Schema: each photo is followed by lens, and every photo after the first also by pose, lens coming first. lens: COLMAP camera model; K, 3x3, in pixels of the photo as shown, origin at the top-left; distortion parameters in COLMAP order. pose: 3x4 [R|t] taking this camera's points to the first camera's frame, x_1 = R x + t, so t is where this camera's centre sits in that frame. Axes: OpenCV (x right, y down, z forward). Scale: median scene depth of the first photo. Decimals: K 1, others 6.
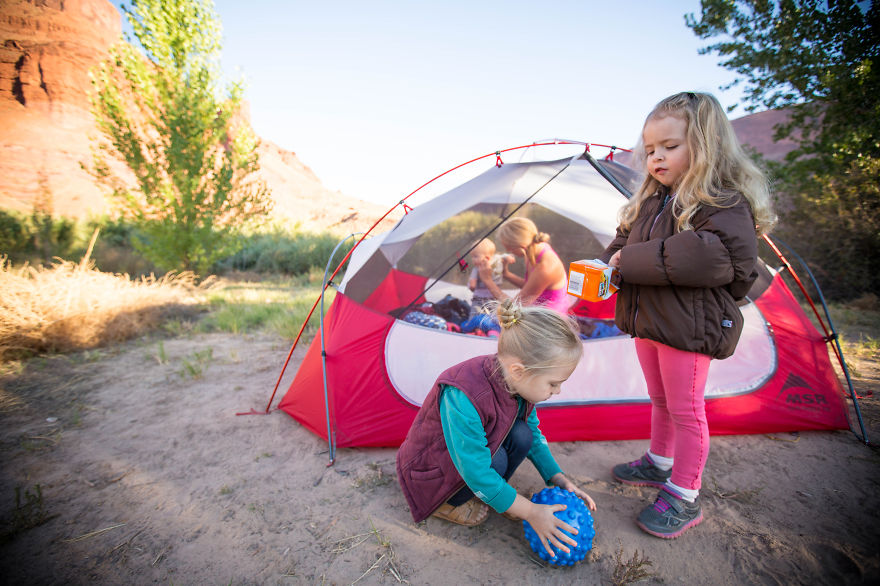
lens RADIAL K [[566.6, 0, 440.1], [0, 566.6, 320.0], [0, 0, 1]] dist [-0.008037, -0.000736]
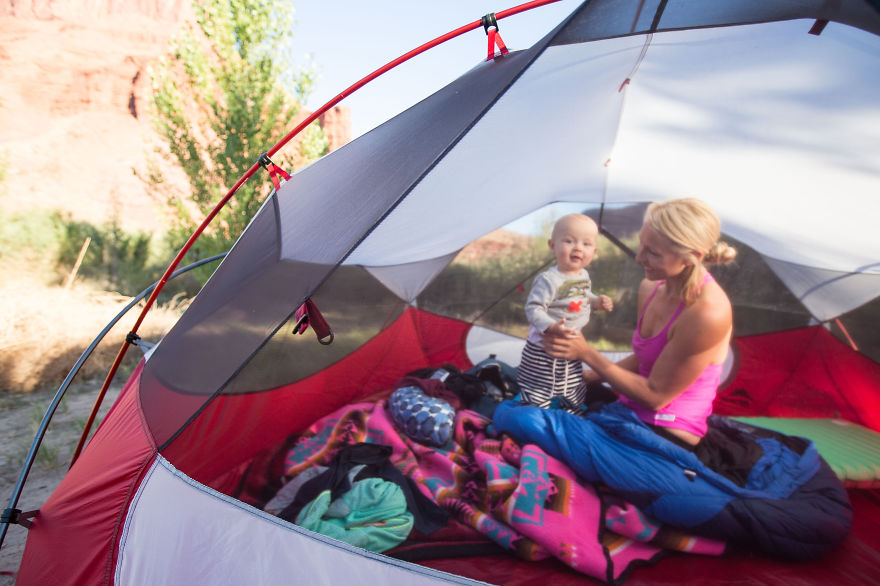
lens RADIAL K [[566.6, 0, 440.1], [0, 566.6, 320.0], [0, 0, 1]] dist [-0.008037, -0.000736]
pose [[0.962034, 0.056261, -0.267069, 0.078843], [-0.070249, 0.996598, -0.043106, -0.034764], [0.263736, 0.060230, 0.962713, 0.279519]]
